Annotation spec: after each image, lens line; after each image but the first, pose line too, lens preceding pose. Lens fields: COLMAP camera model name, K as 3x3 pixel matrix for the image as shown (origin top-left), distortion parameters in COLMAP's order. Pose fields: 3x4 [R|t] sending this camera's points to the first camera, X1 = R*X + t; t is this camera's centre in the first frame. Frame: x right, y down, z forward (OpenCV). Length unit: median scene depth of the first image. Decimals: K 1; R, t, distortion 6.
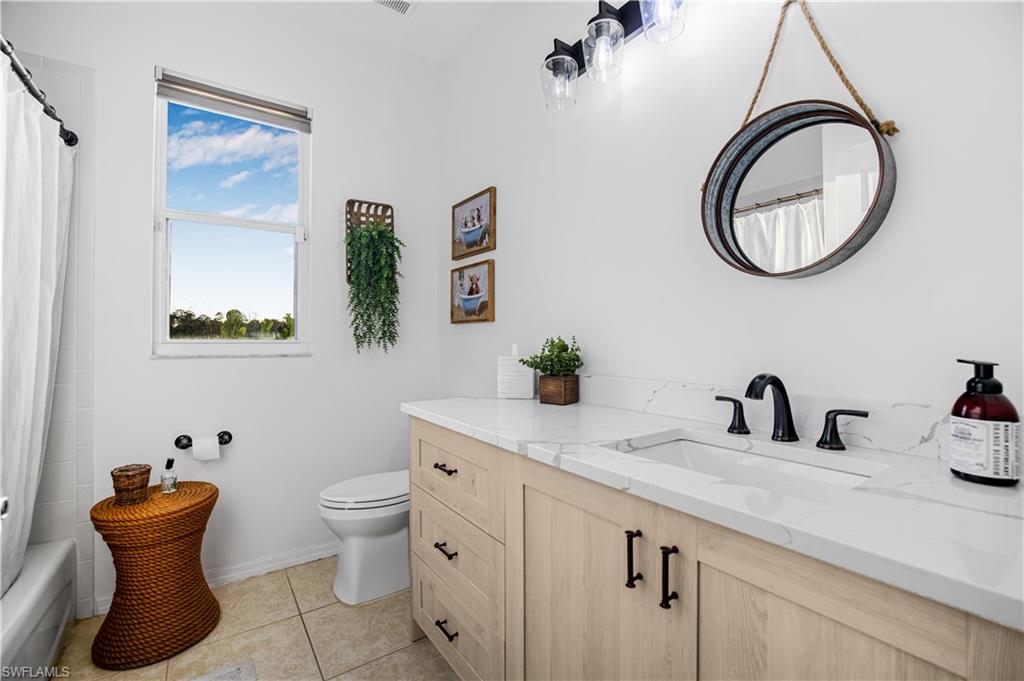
lens RADIAL K [[438.8, 0, 512.0], [0, 438.8, 340.5], [0, 0, 1]] dist [-0.055358, 0.018707]
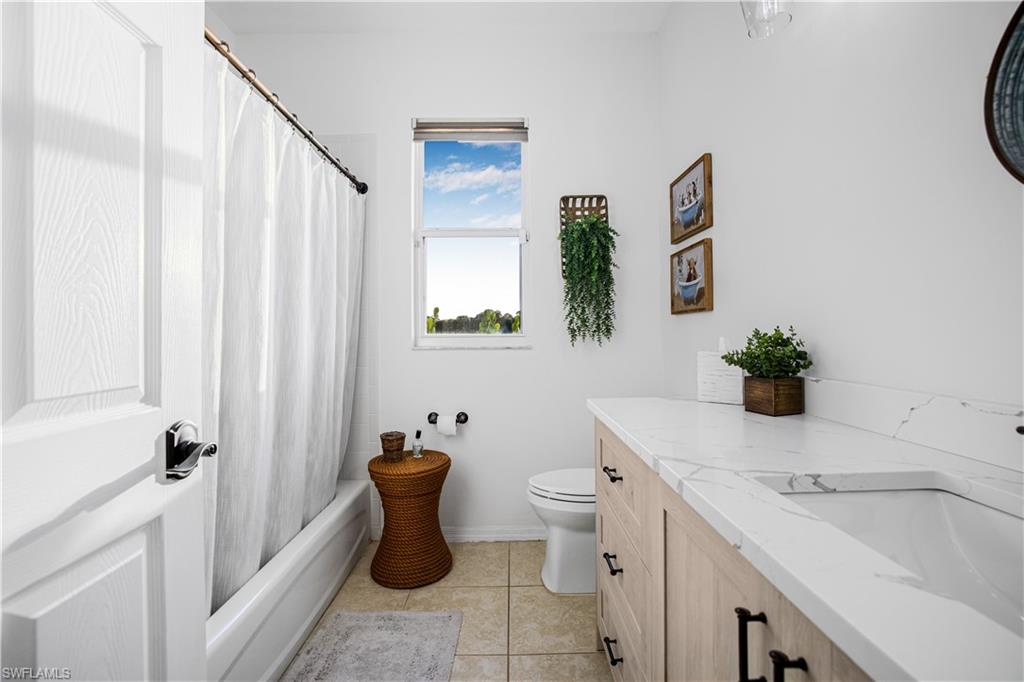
lens RADIAL K [[442.3, 0, 512.3], [0, 442.3, 334.3], [0, 0, 1]] dist [-0.056541, 0.019597]
pose [[0.824745, -0.006324, -0.565470, 0.133136], [0.006967, 0.999975, -0.001022, 0.001001], [0.565462, -0.003097, 0.824768, 0.087337]]
